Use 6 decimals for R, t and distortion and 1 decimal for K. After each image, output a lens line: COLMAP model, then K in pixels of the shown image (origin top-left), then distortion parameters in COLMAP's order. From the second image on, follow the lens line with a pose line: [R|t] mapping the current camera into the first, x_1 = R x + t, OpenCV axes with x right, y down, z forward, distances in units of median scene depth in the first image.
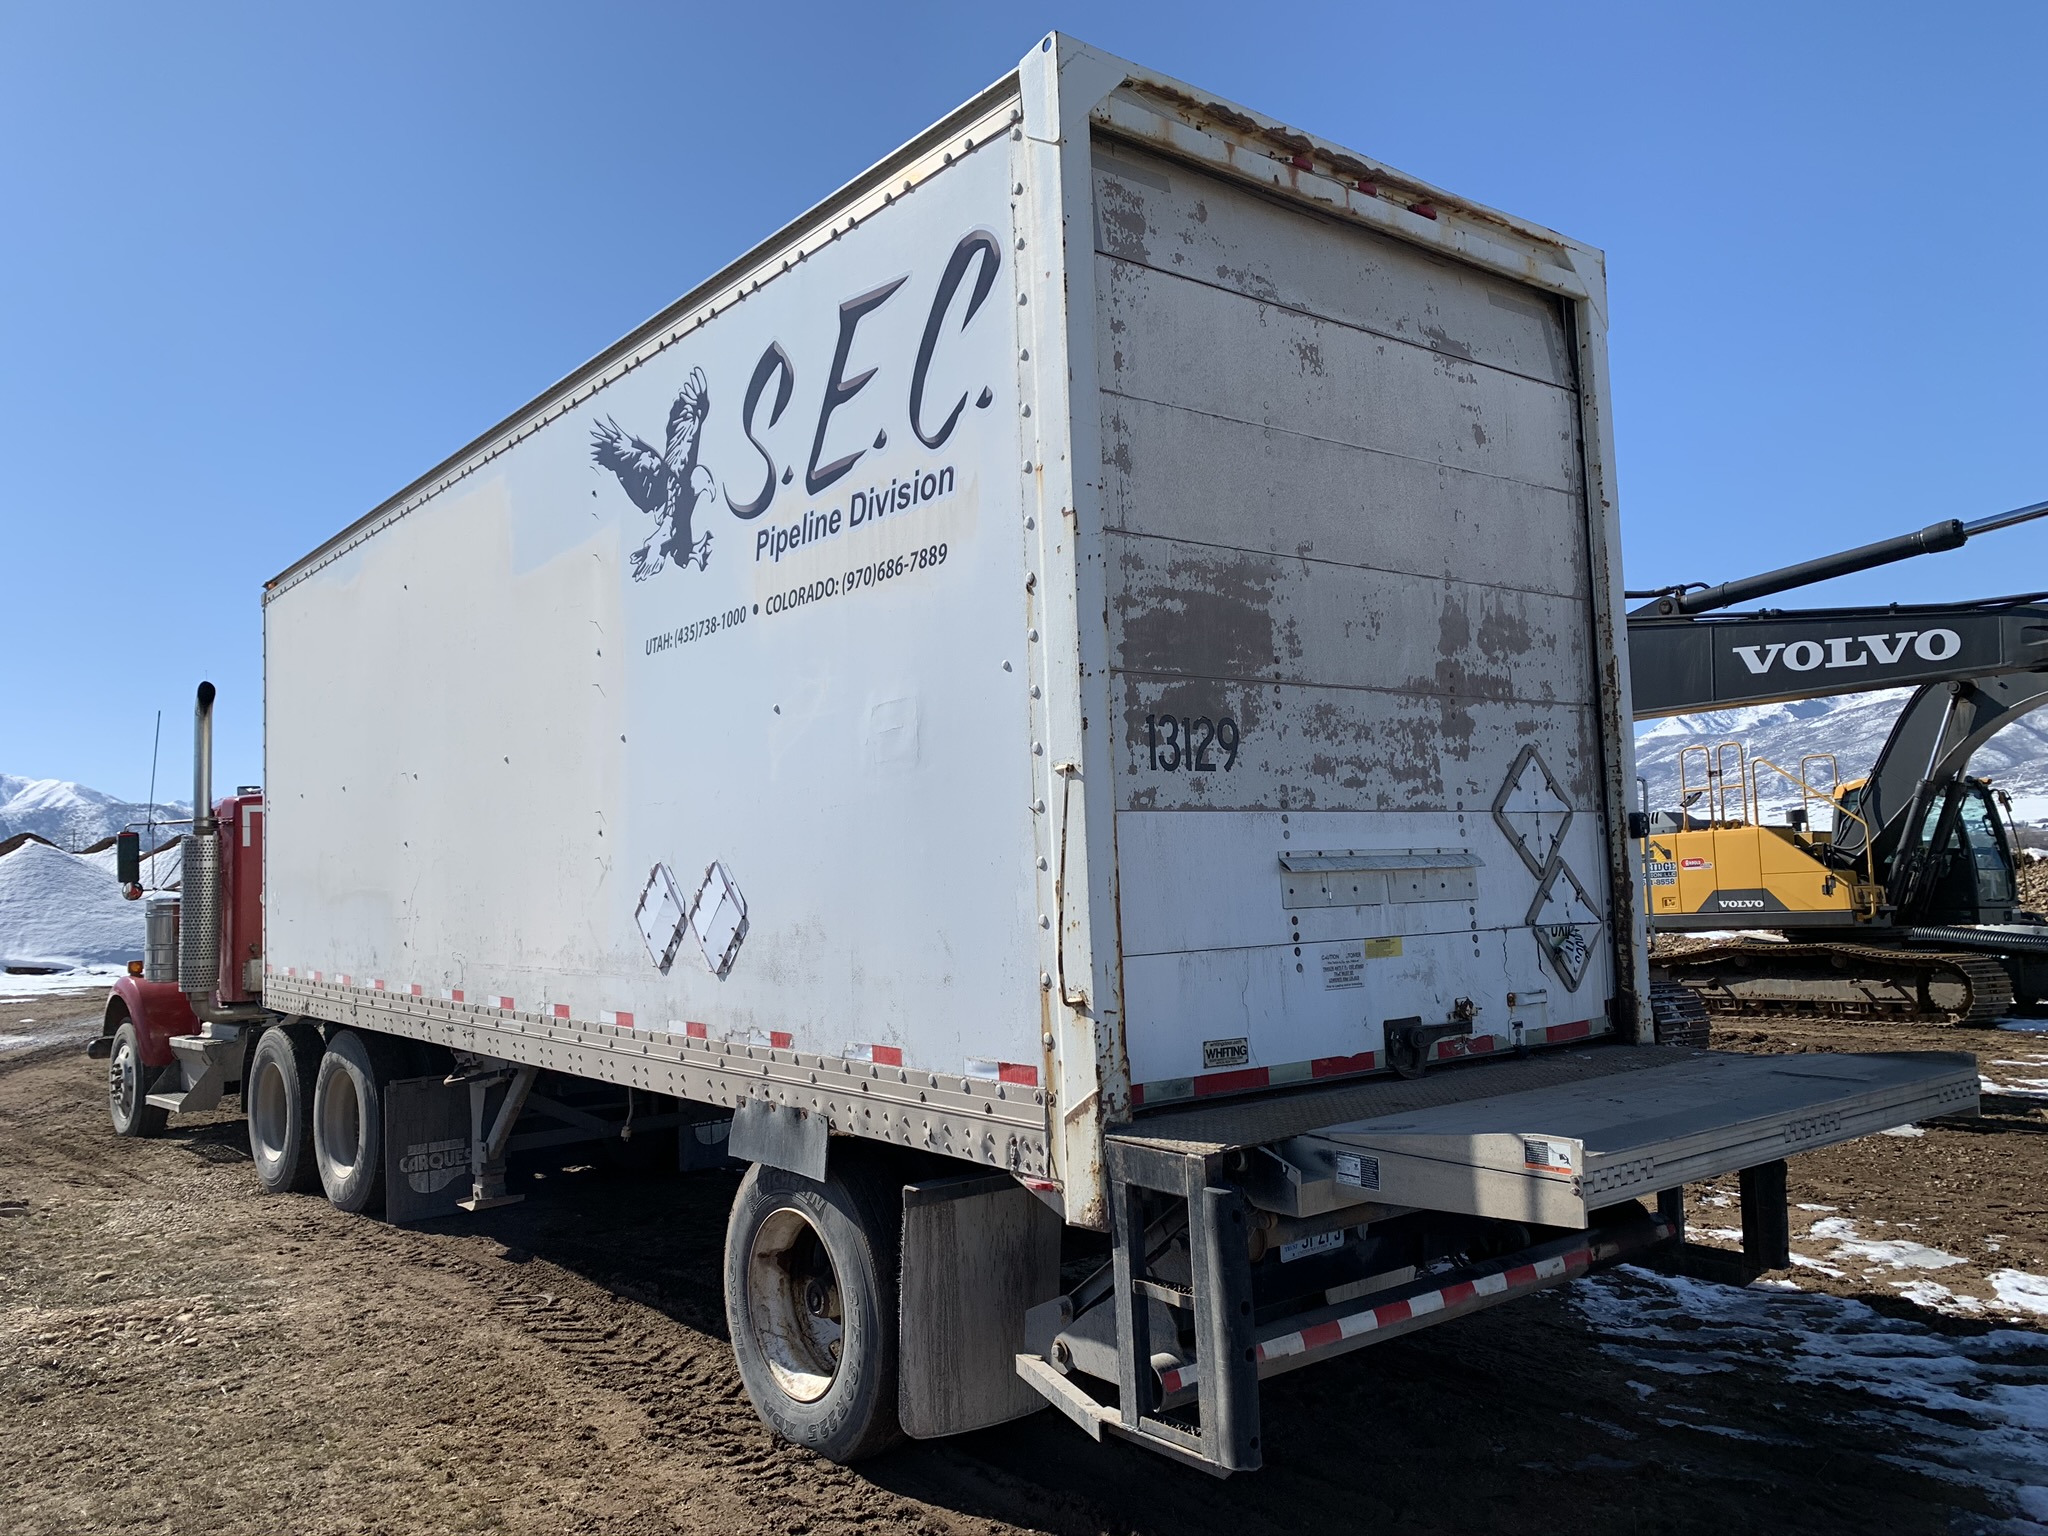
lens RADIAL K [[1520.5, 0, 1024.0], [0, 1520.5, 768.0], [0, 0, 1]] dist [0.184062, -0.361278]
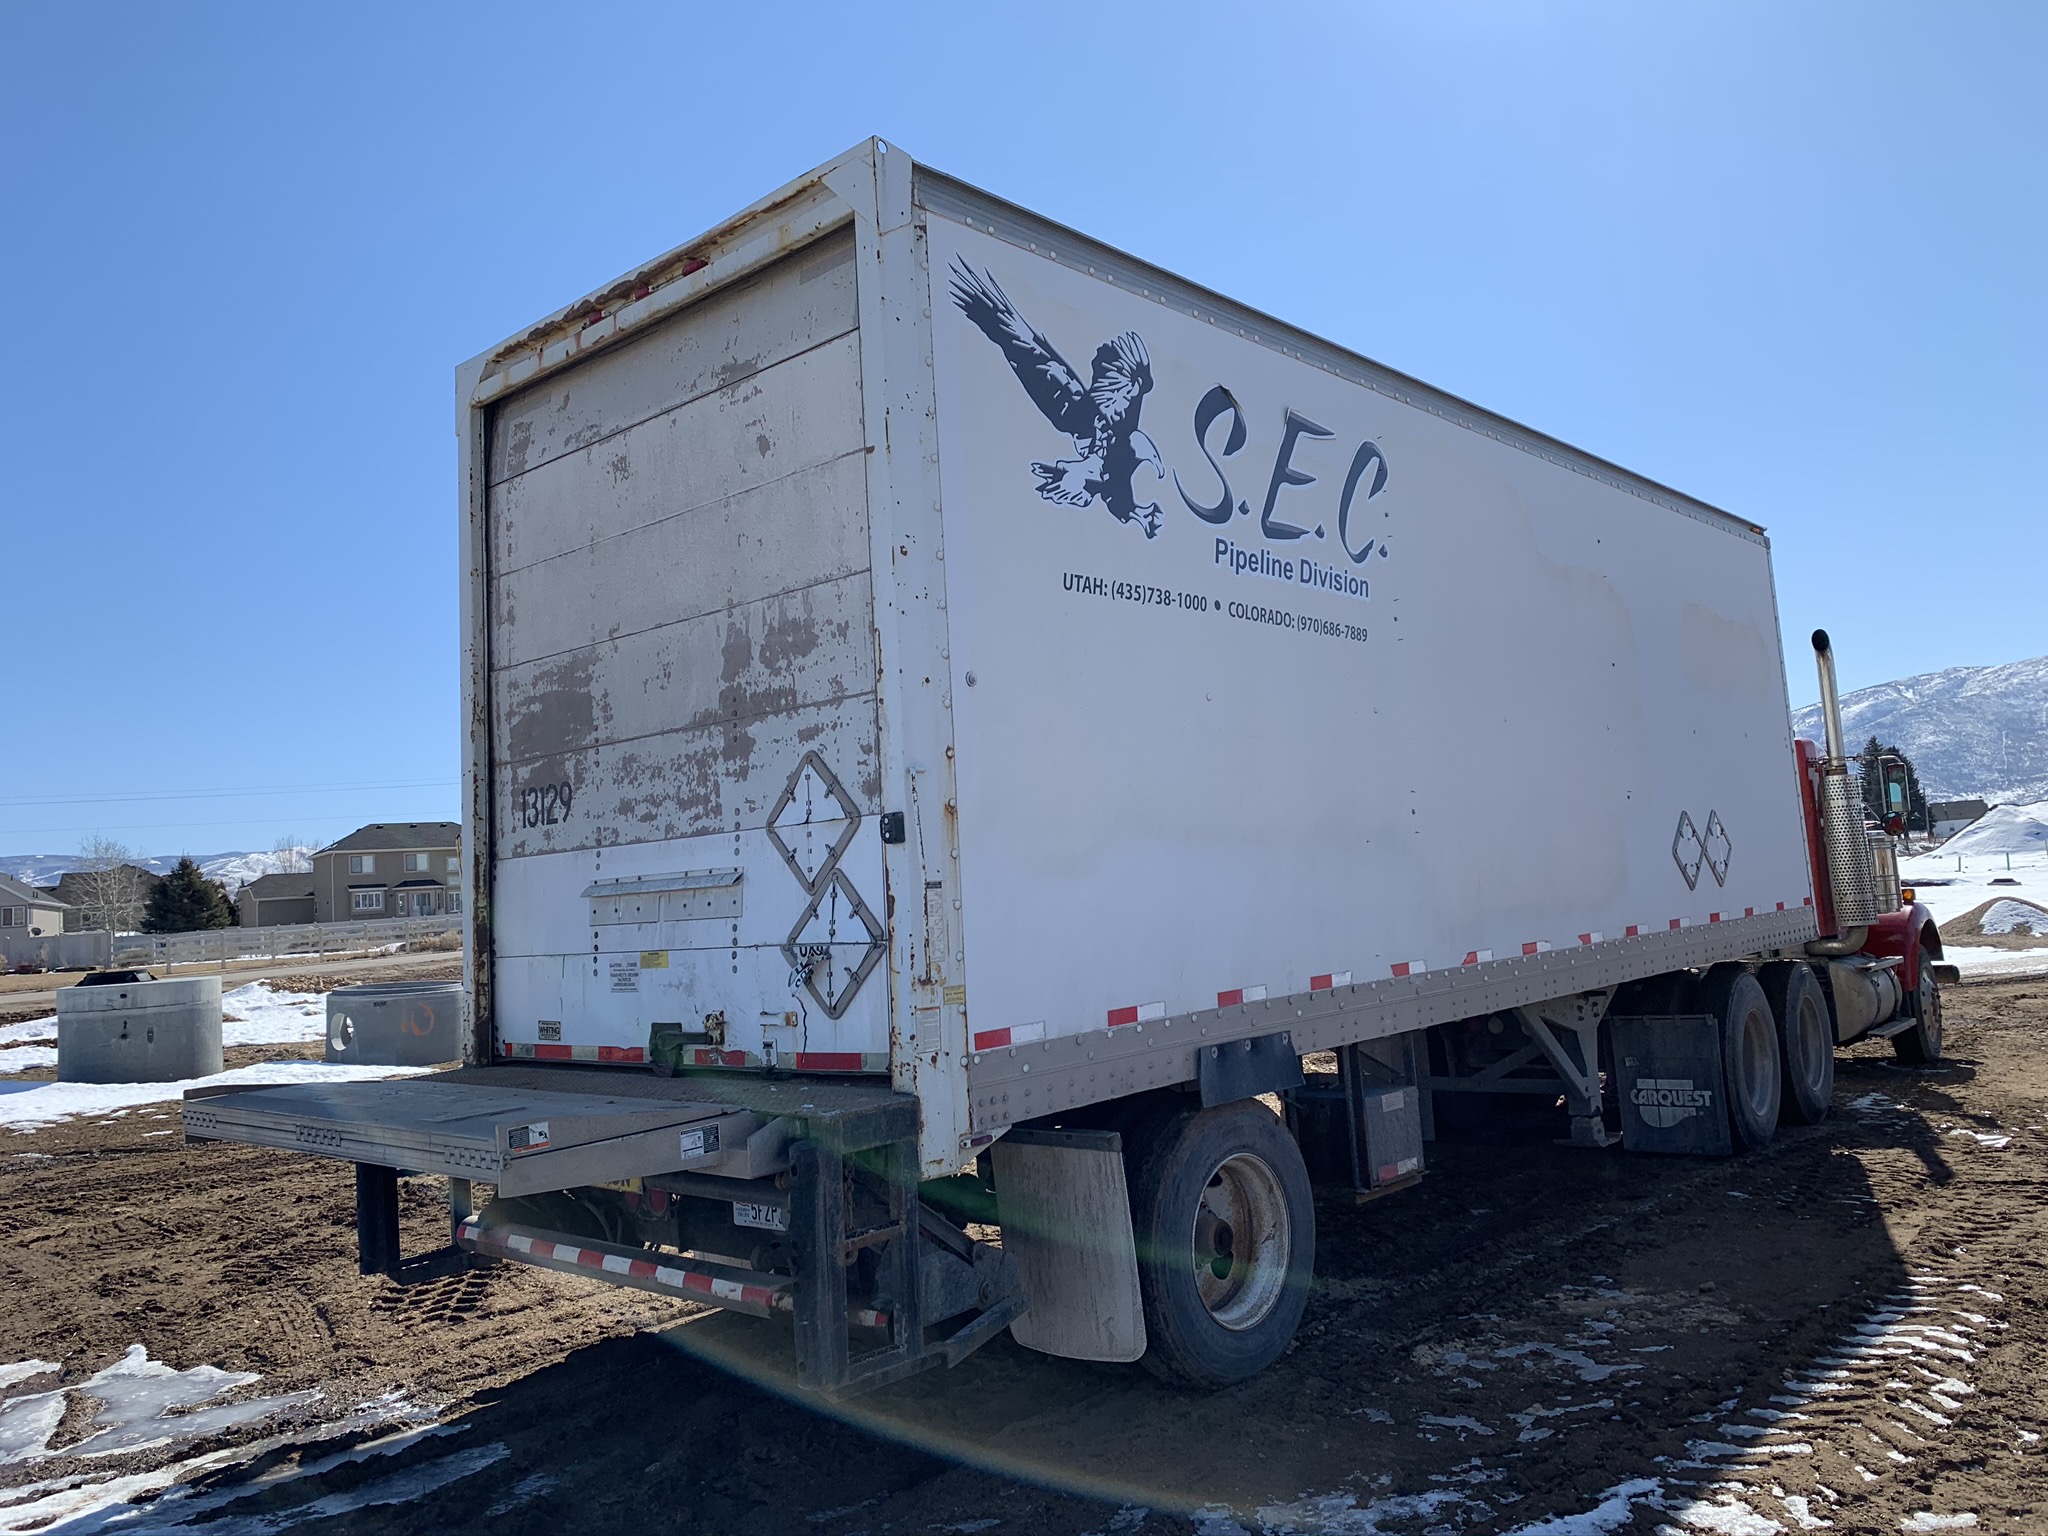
lens RADIAL K [[1520.5, 0, 1024.0], [0, 1520.5, 768.0], [0, 0, 1]] dist [0.184062, -0.361278]
pose [[0.159589, -0.065665, -0.984997, 1.379678], [0.115202, 0.992207, -0.047481, 0.059154], [0.980439, -0.105896, 0.165910, 1.062272]]
